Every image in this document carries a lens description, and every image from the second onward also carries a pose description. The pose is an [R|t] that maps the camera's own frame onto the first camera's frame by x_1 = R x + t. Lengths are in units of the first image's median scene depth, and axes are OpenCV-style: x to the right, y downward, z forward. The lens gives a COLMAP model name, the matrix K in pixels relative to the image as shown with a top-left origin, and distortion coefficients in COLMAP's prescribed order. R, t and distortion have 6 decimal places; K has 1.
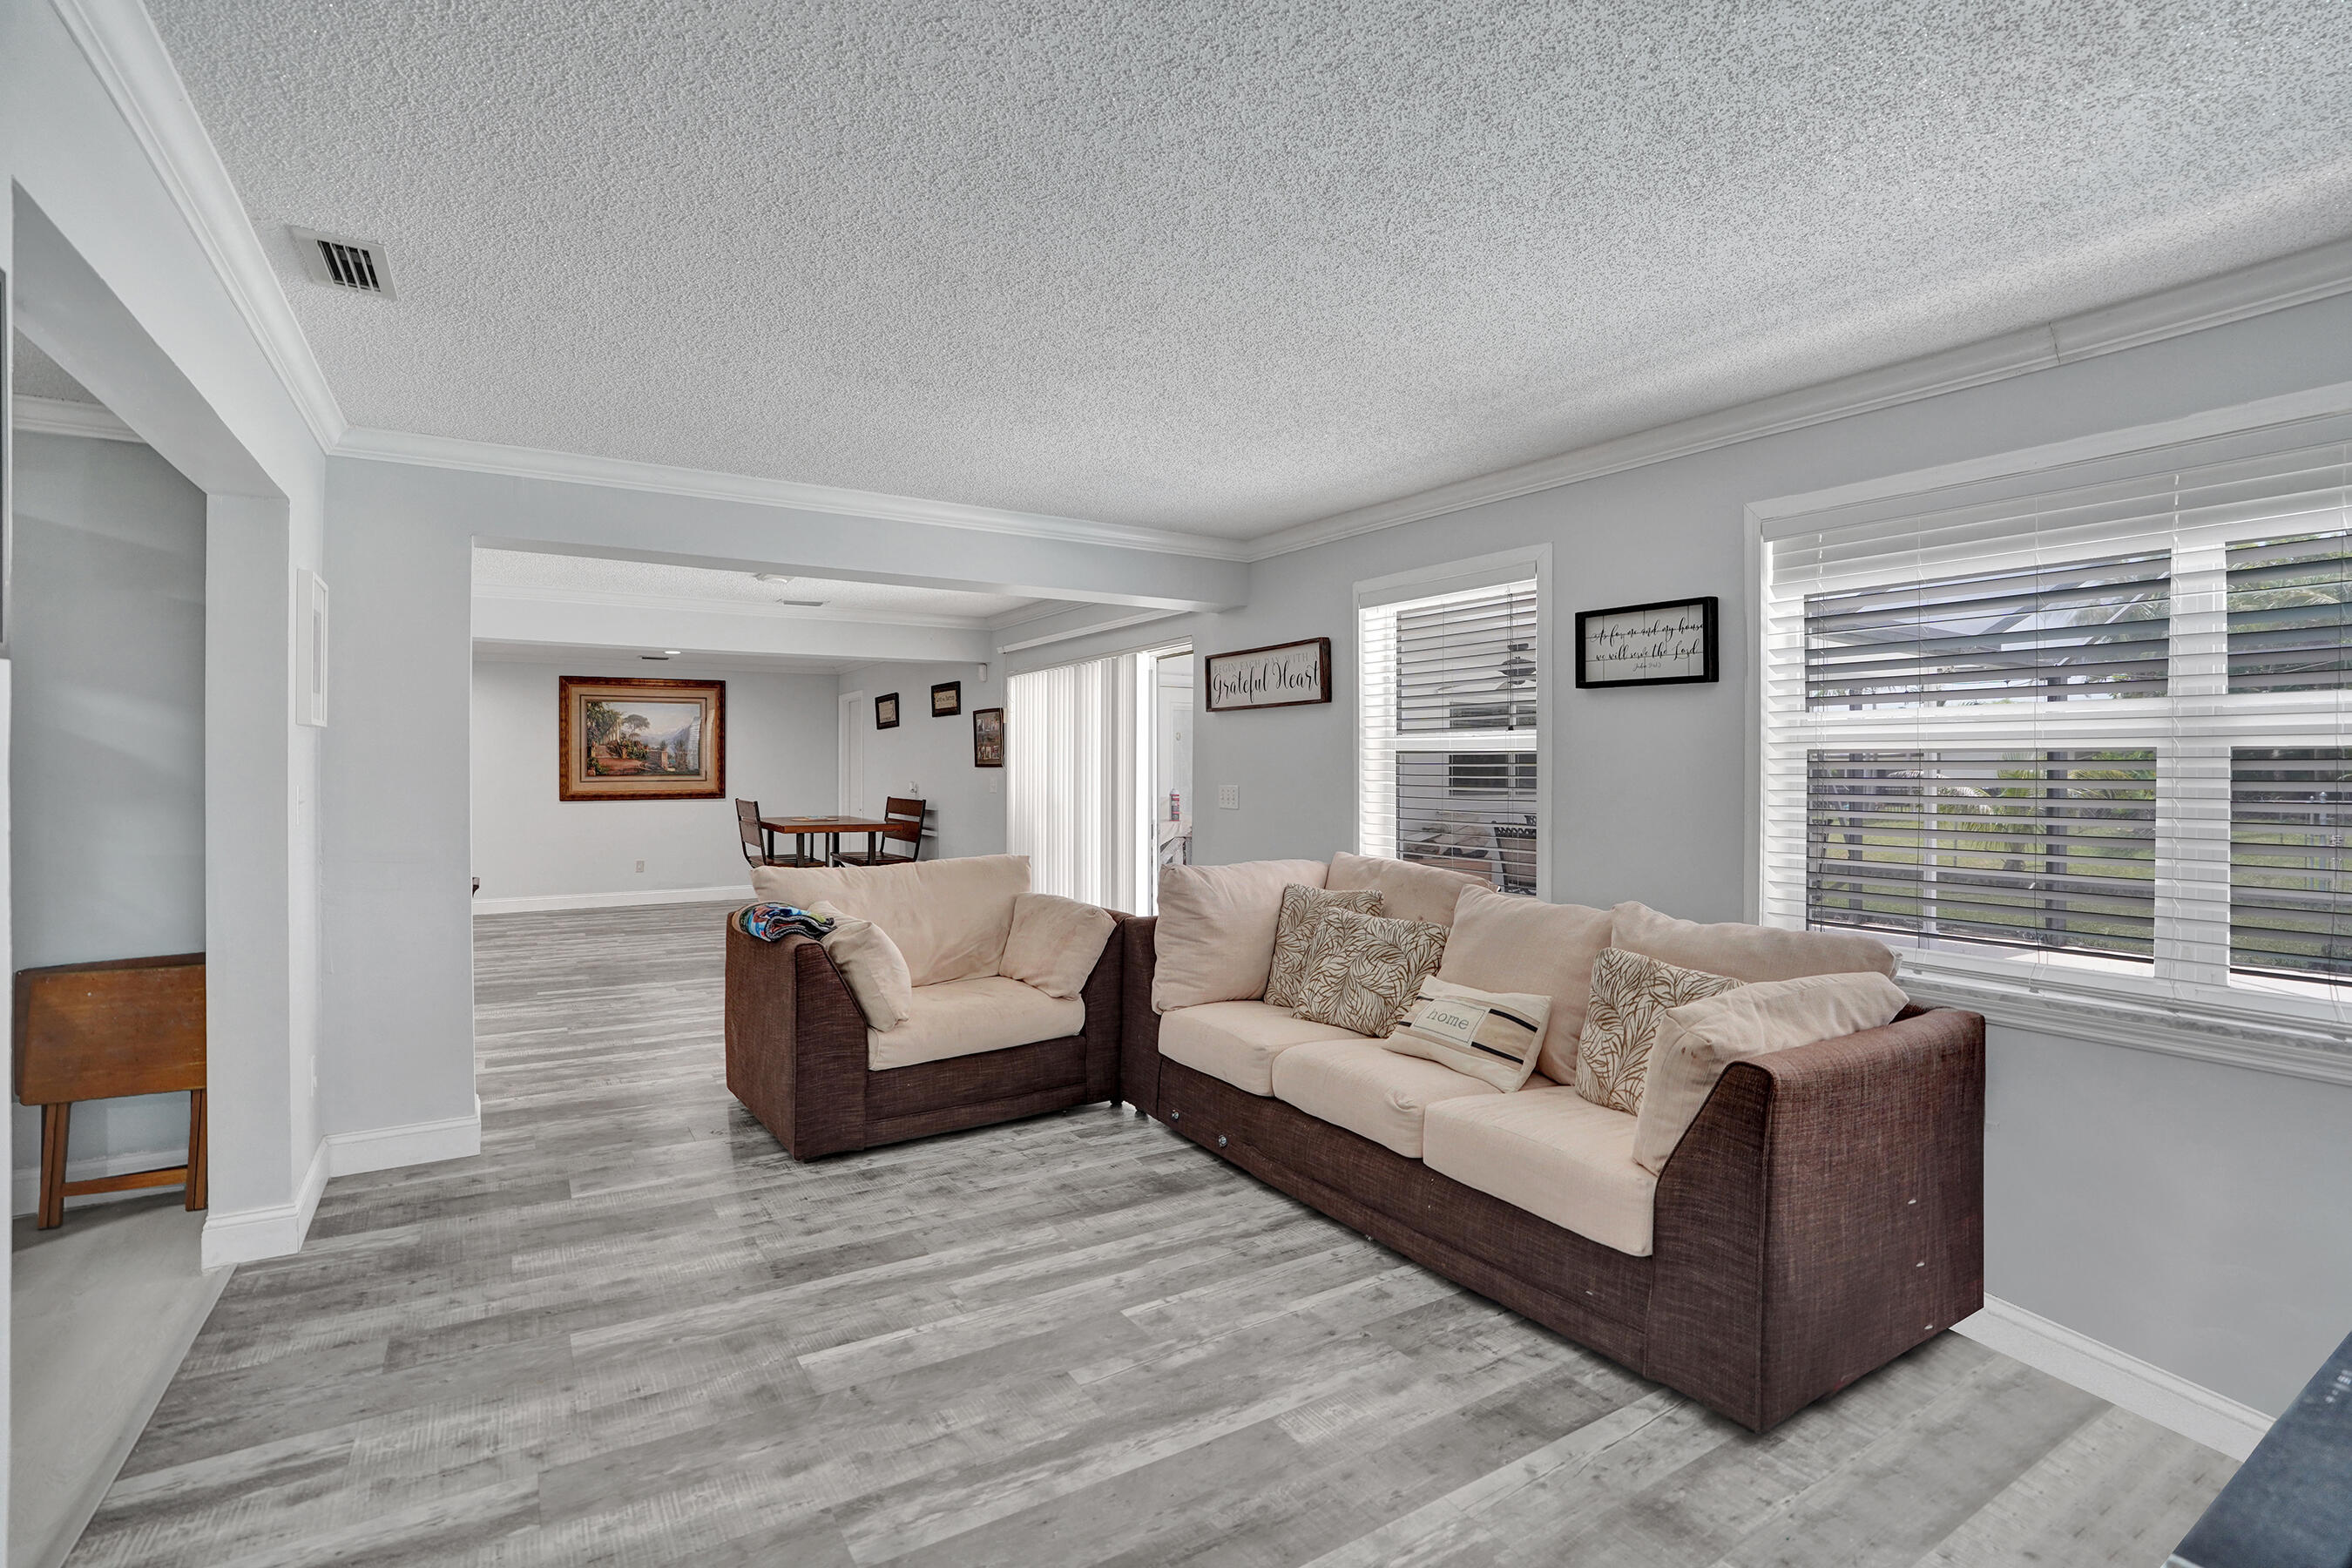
lens RADIAL K [[1093.5, 0, 1181.1], [0, 1093.5, 774.2], [0, 0, 1]] dist [-0.069595, 0.026386]
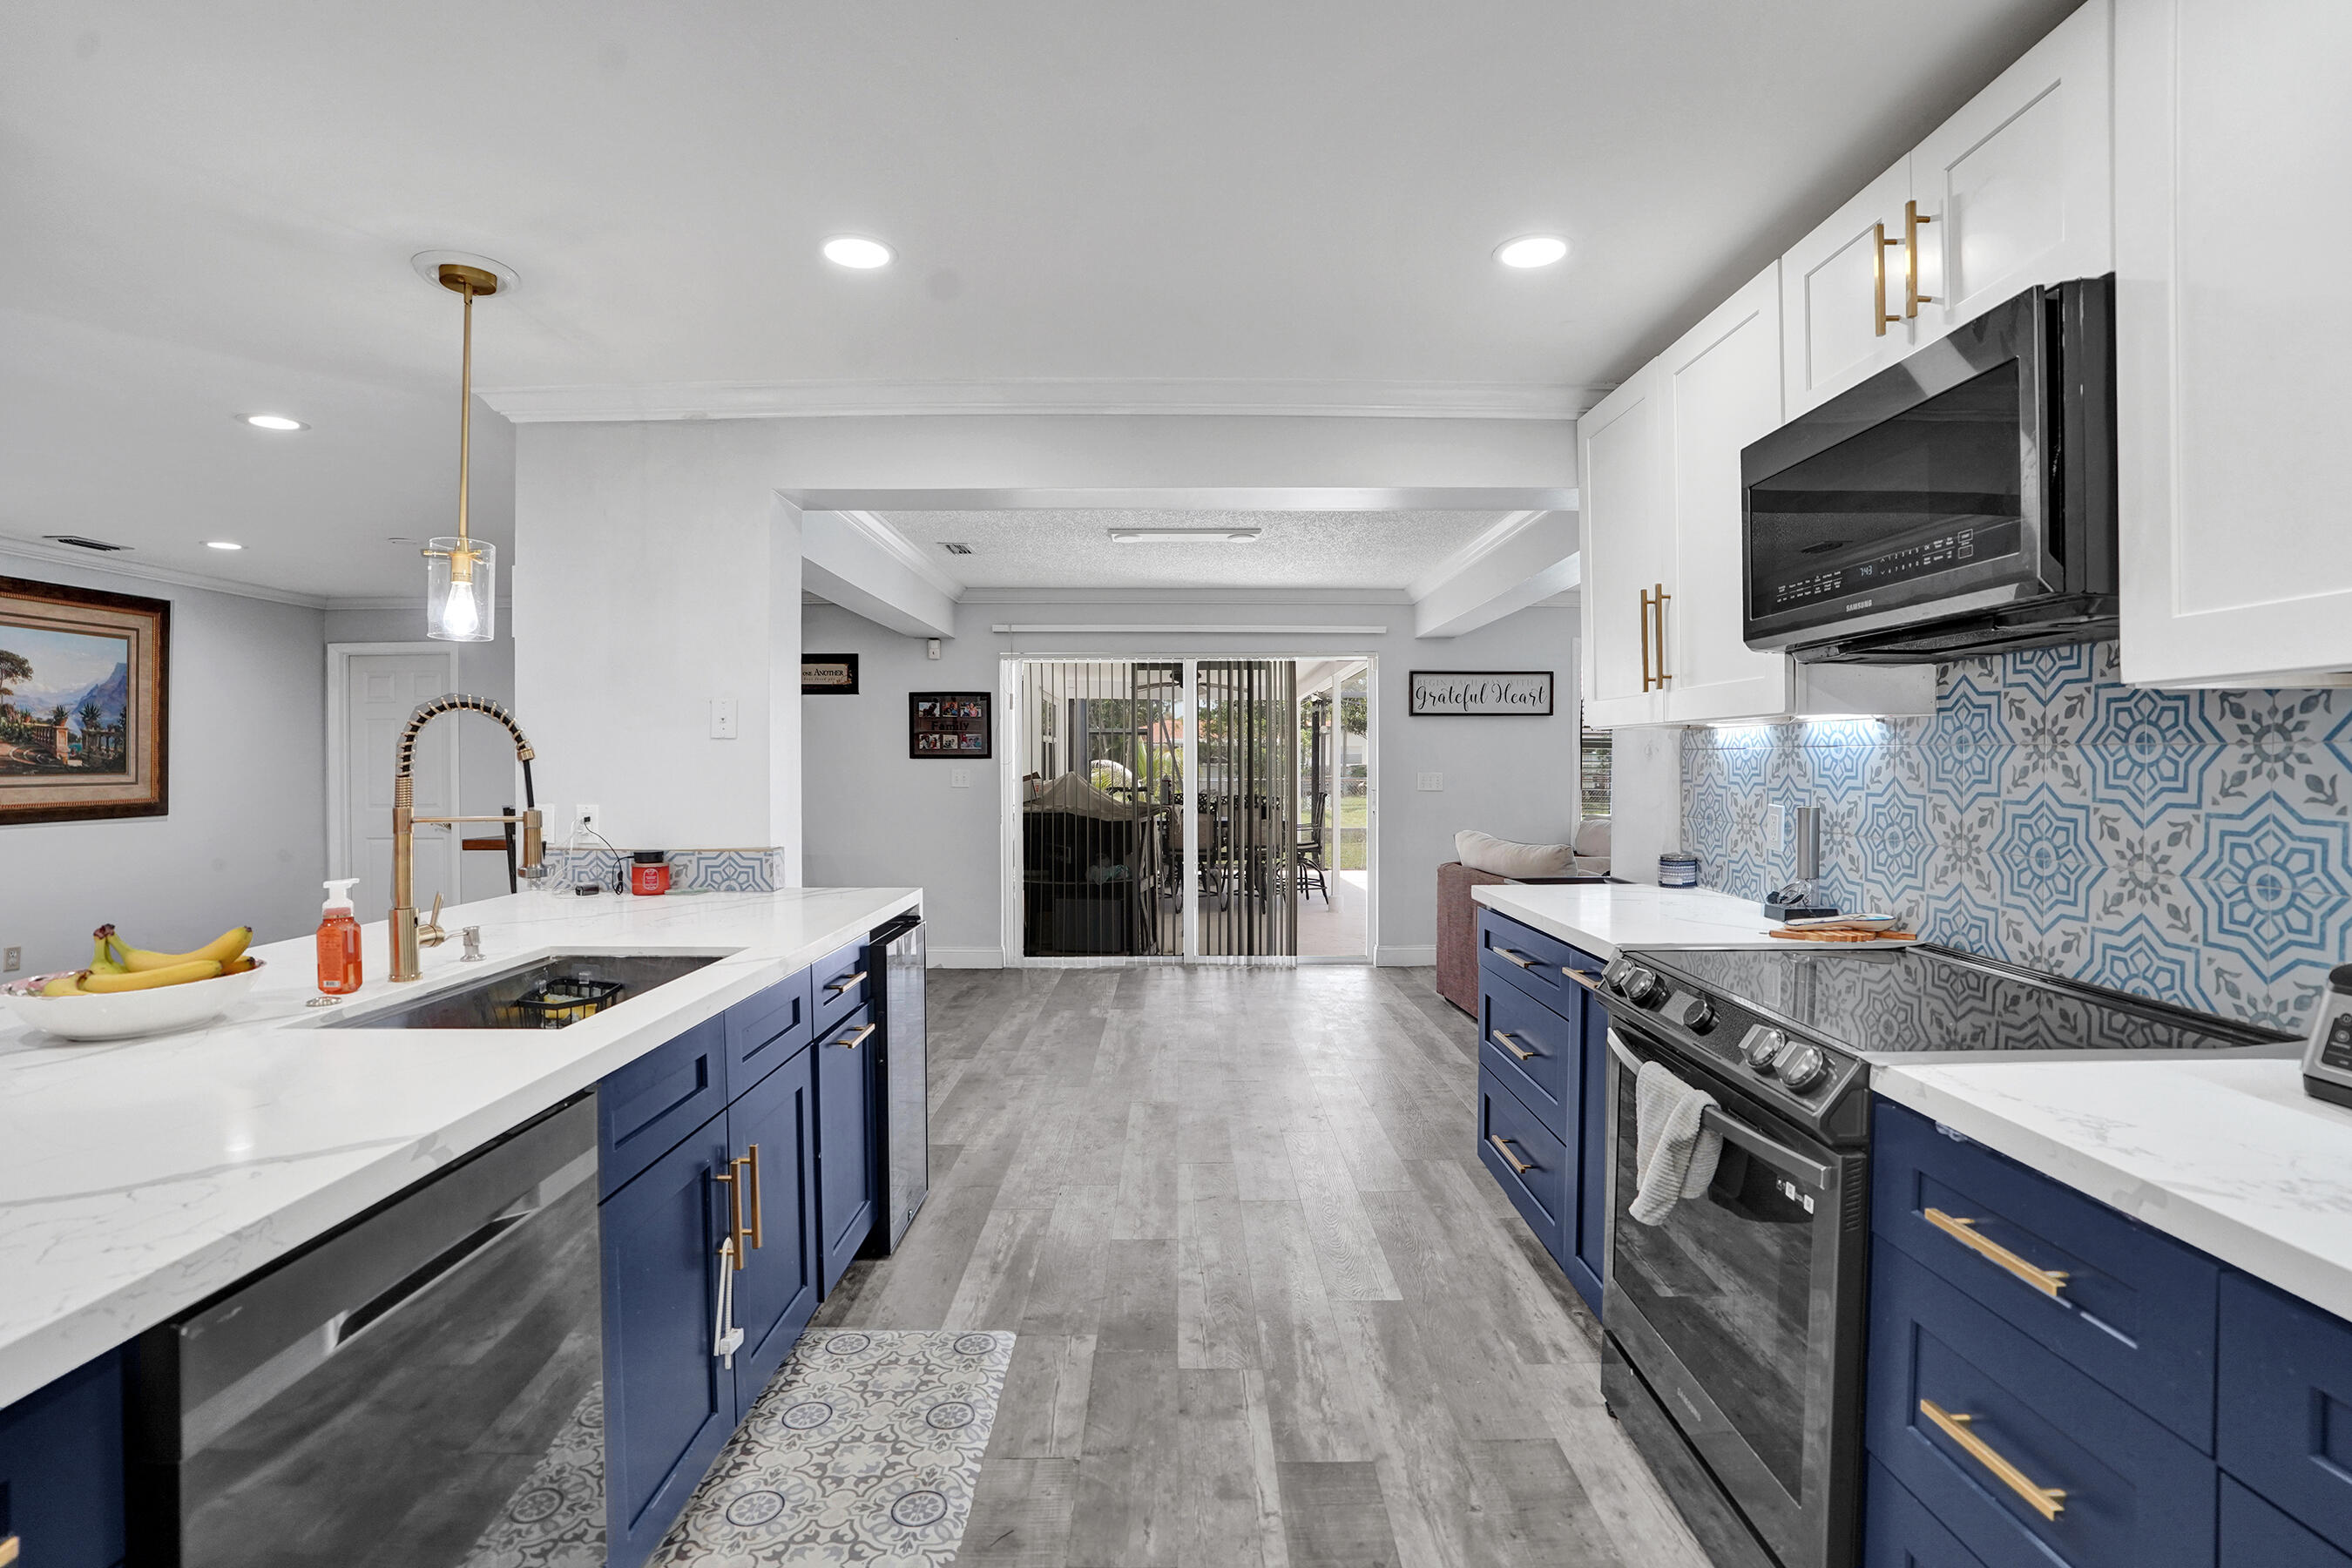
lens RADIAL K [[1093.5, 0, 1181.1], [0, 1093.5, 774.2], [0, 0, 1]] dist [-0.069595, 0.026386]
pose [[0.530892, -0.011580, 0.847360, -0.644299], [0.004201, 0.999930, 0.011033, -0.002170], [-0.847429, -0.002298, 0.530904, 0.302707]]
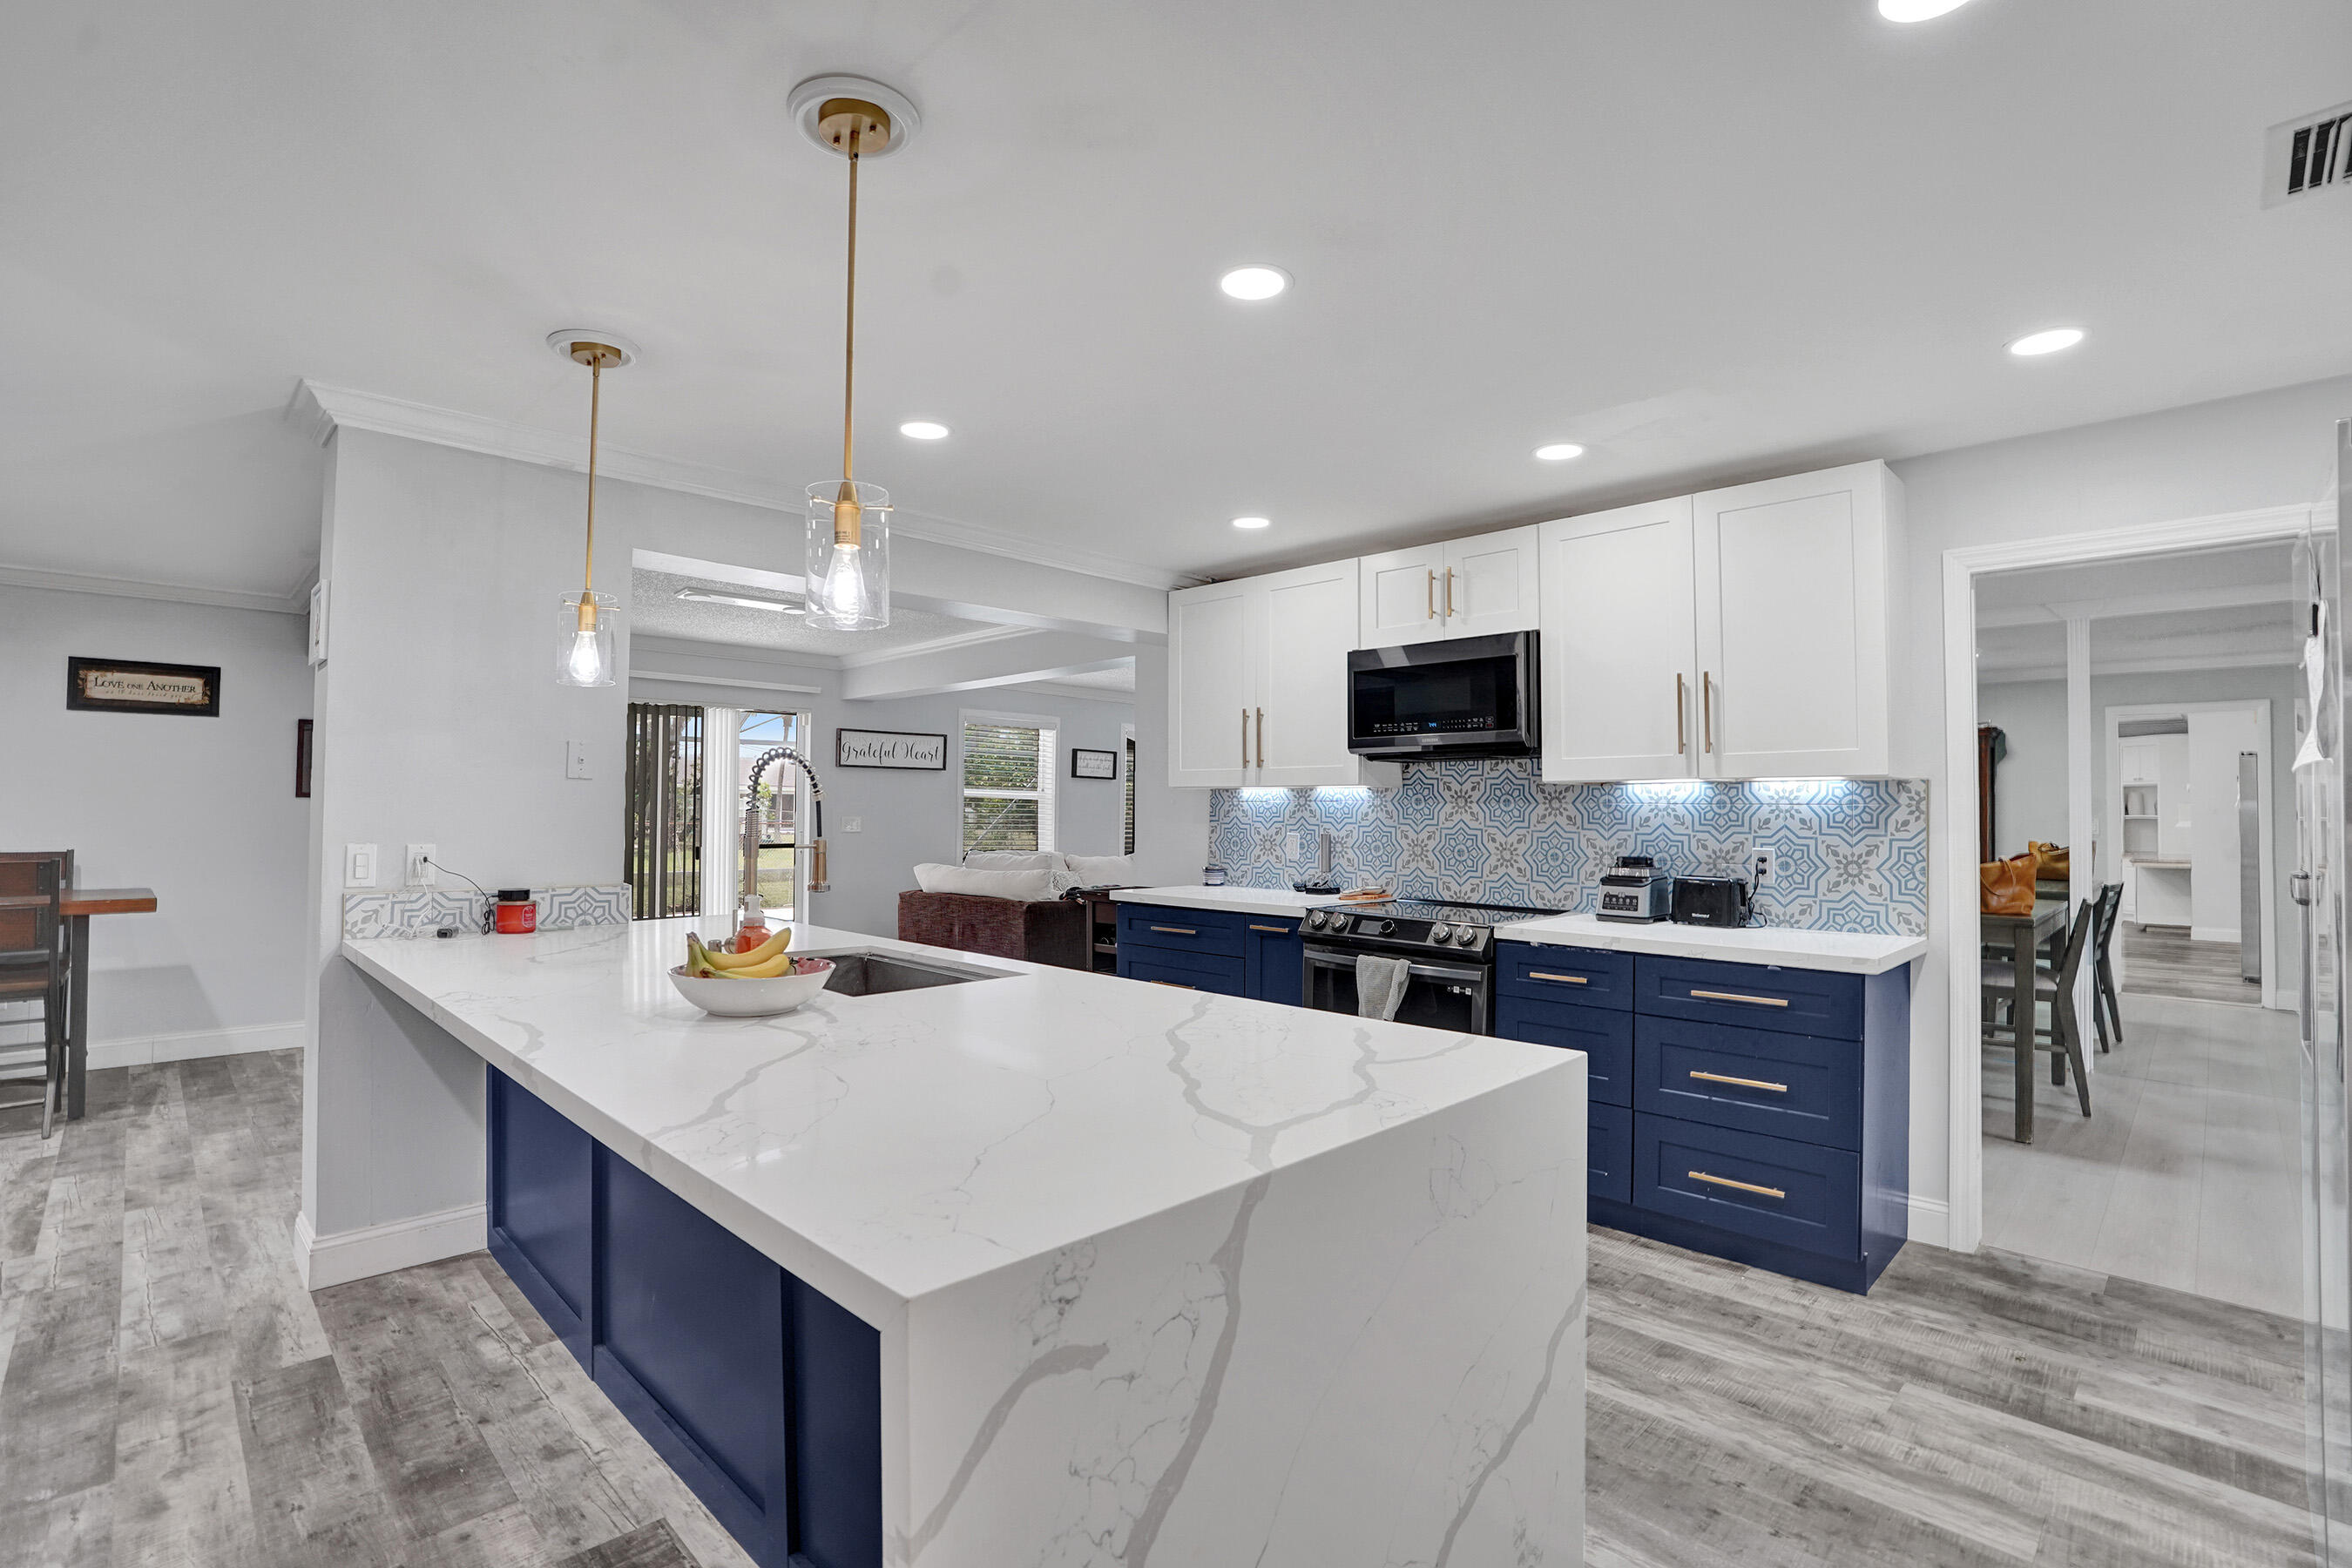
lens RADIAL K [[1093.5, 0, 1181.1], [0, 1093.5, 774.2], [0, 0, 1]] dist [-0.069595, 0.026386]
pose [[-0.220274, 0.030242, 0.974969, -0.804409], [-0.004589, 0.999476, -0.032038, -0.001518], [-0.975427, -0.011532, -0.220020, 0.475298]]
